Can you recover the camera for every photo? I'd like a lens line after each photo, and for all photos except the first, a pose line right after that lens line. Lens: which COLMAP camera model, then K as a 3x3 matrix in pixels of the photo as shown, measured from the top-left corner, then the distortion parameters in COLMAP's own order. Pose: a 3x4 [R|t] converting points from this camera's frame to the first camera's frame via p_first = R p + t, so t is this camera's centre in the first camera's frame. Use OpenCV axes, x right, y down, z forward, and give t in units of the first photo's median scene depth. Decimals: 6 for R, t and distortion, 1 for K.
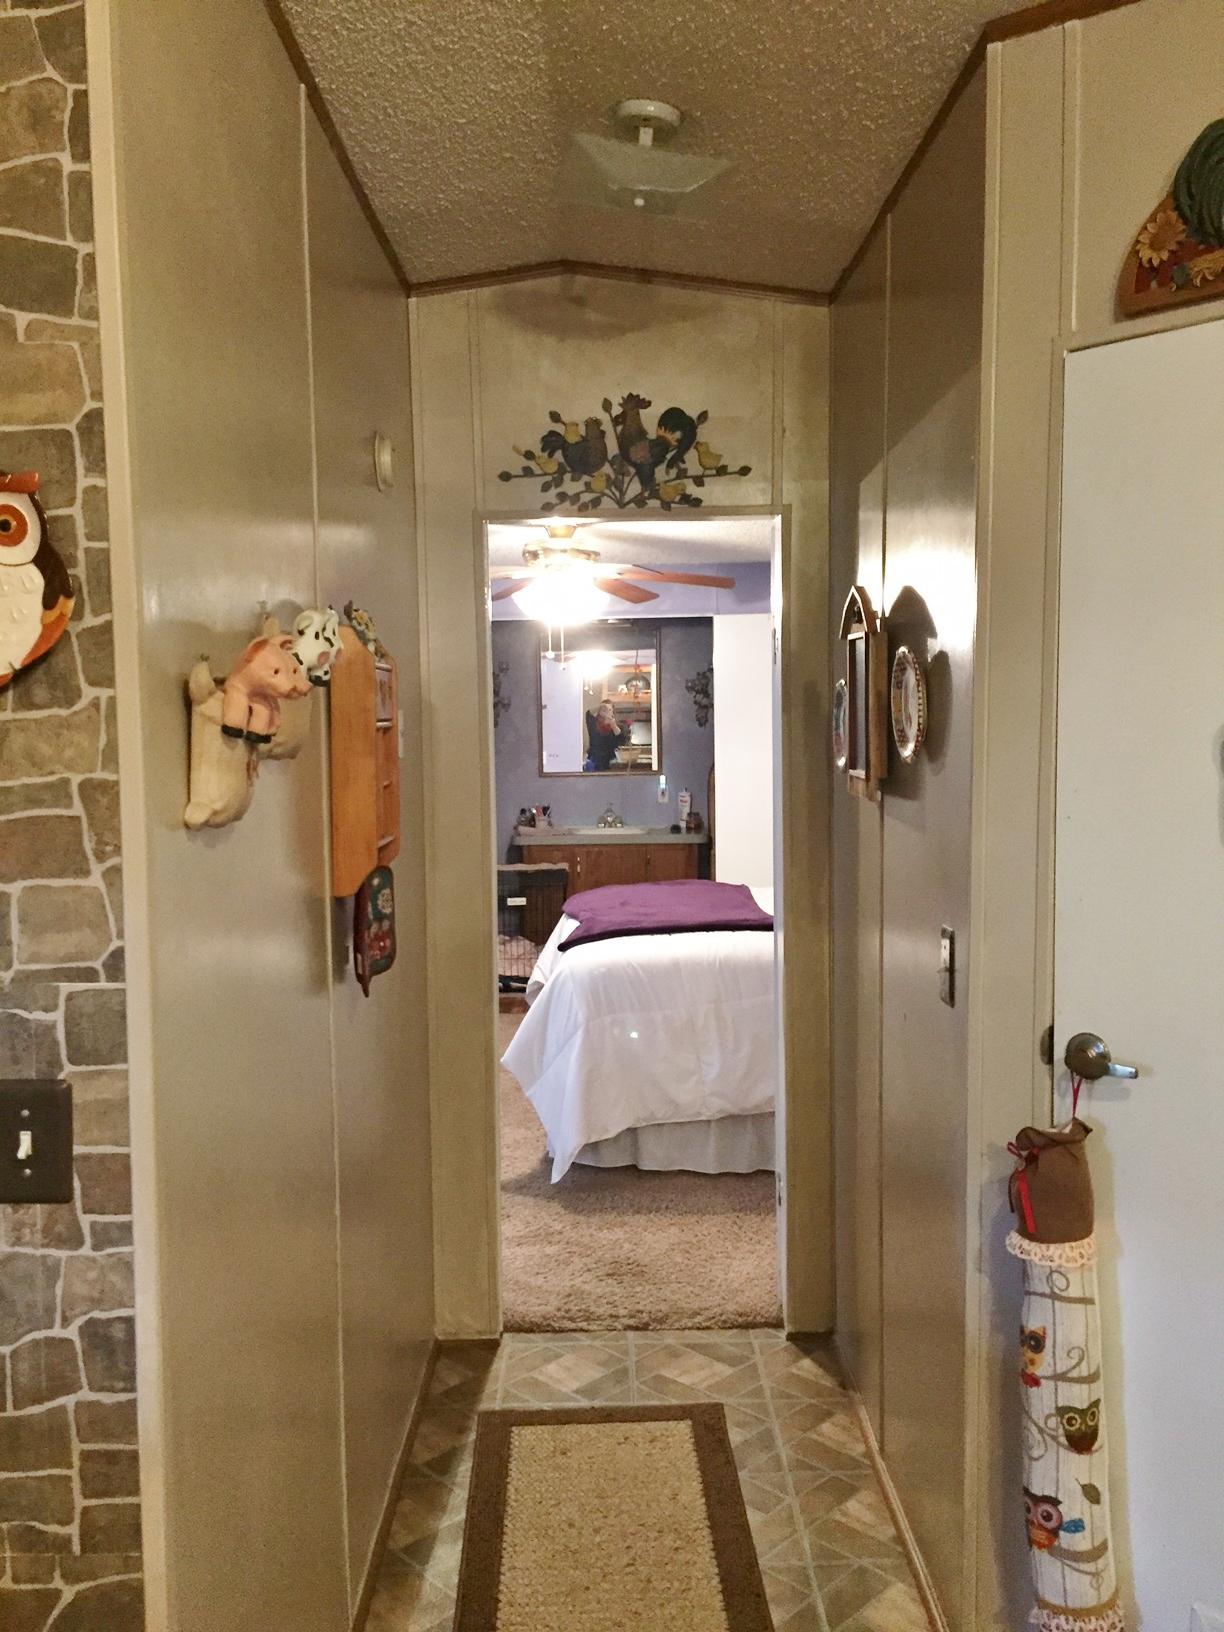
lens RADIAL K [[1390.2, 0, 608.6], [0, 1390.2, 818.5], [0, 0, 1]] dist [0.081138, -0.101538]
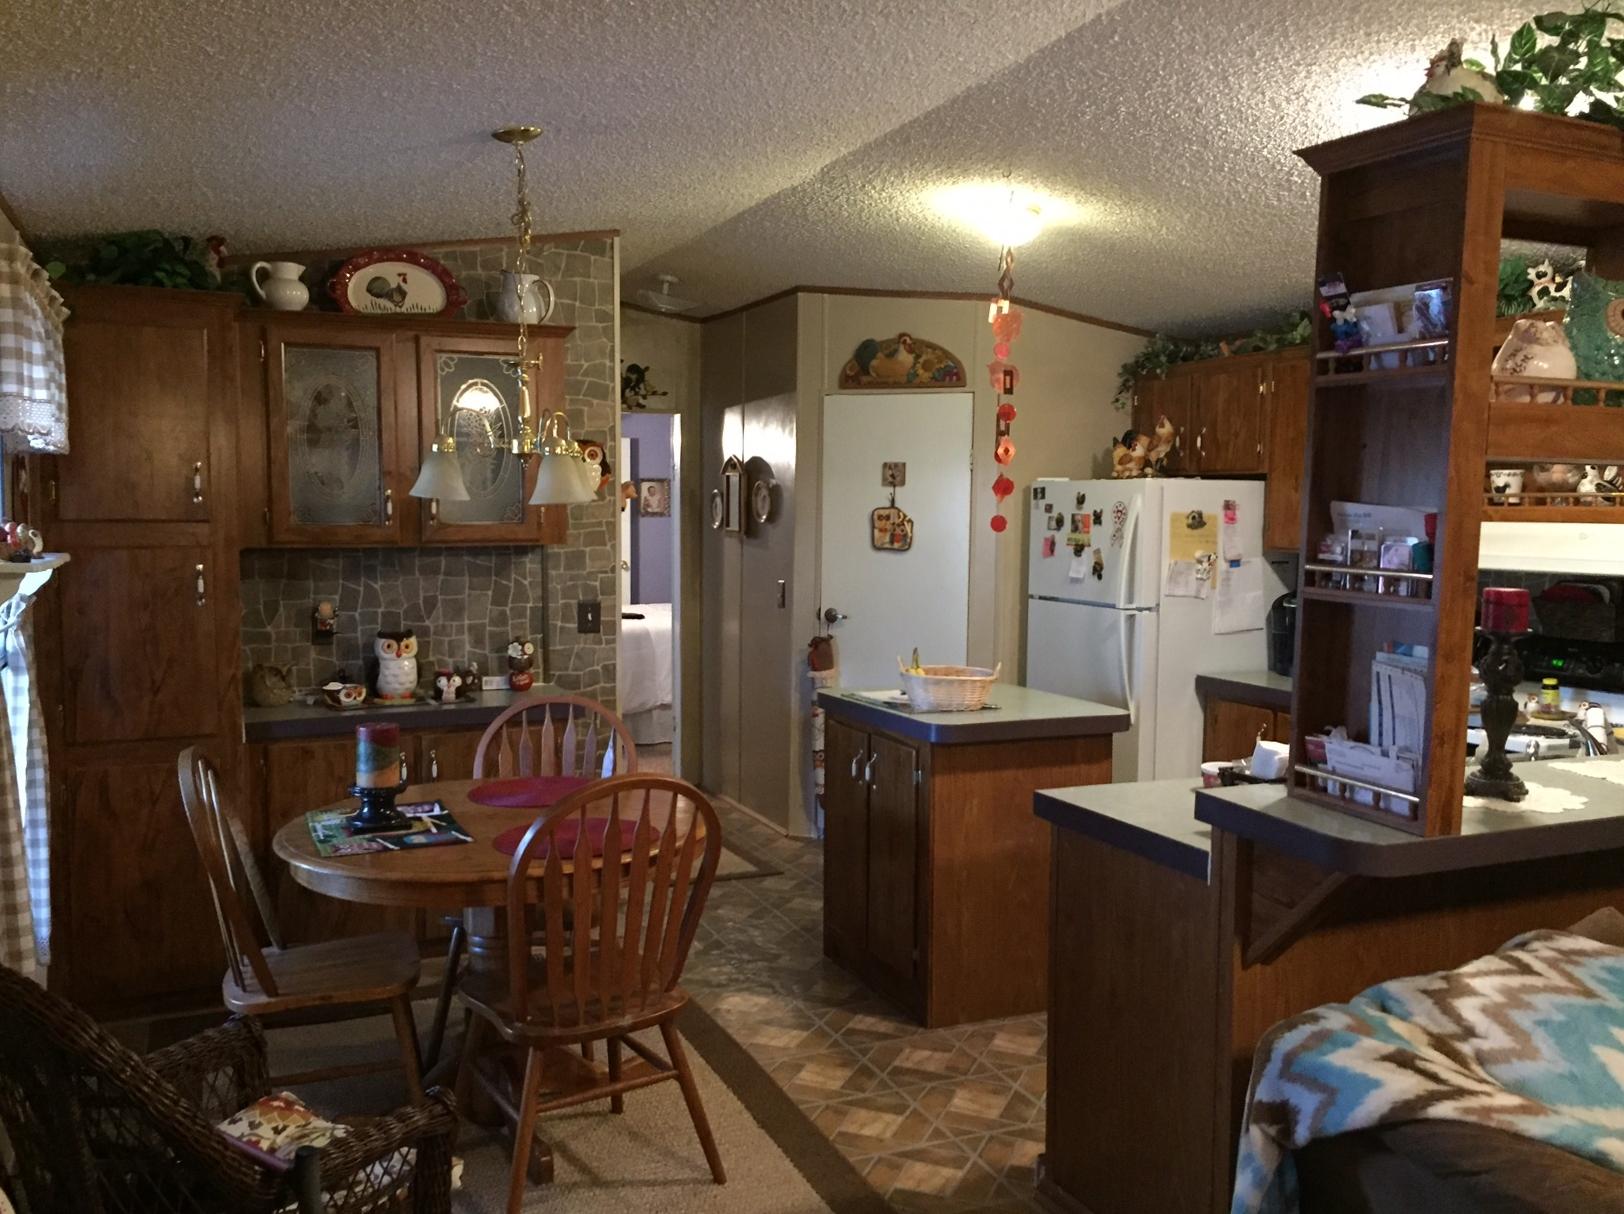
lens RADIAL K [[1383.4, 0, 813.2], [0, 1383.4, 606.9], [0, 0, 1]] dist [0.081138, -0.101538]
pose [[0.917850, -0.011428, 0.396762, -0.957093], [0.009789, 0.999933, 0.006157, 0.133722], [-0.396806, -0.001767, 0.917901, -1.896600]]
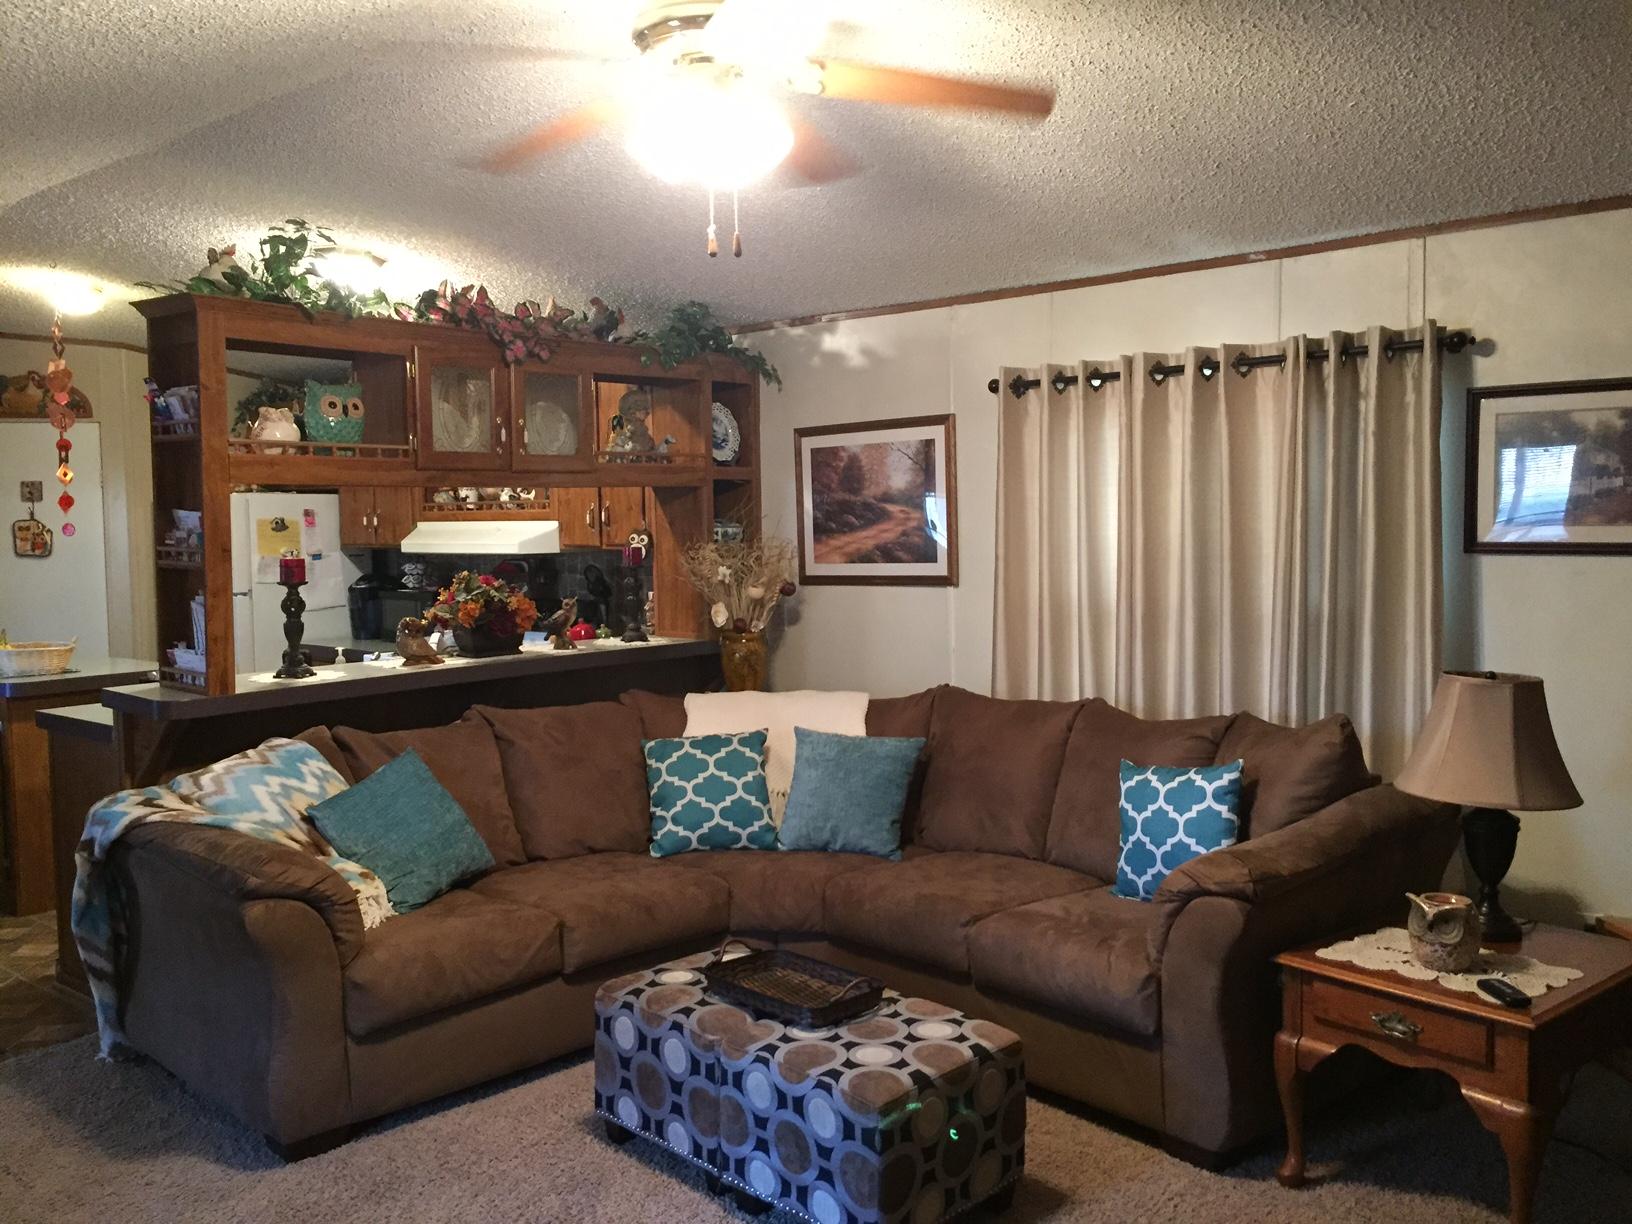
lens RADIAL K [[1390.2, 0, 816.6], [0, 1390.2, 616.1], [0, 0, 1]] dist [0.081138, -0.101538]
pose [[0.654965, -0.054983, 0.753656, -1.011598], [0.059319, 0.998013, 0.021258, 0.227753], [-0.753327, 0.030783, 0.656925, -3.096569]]
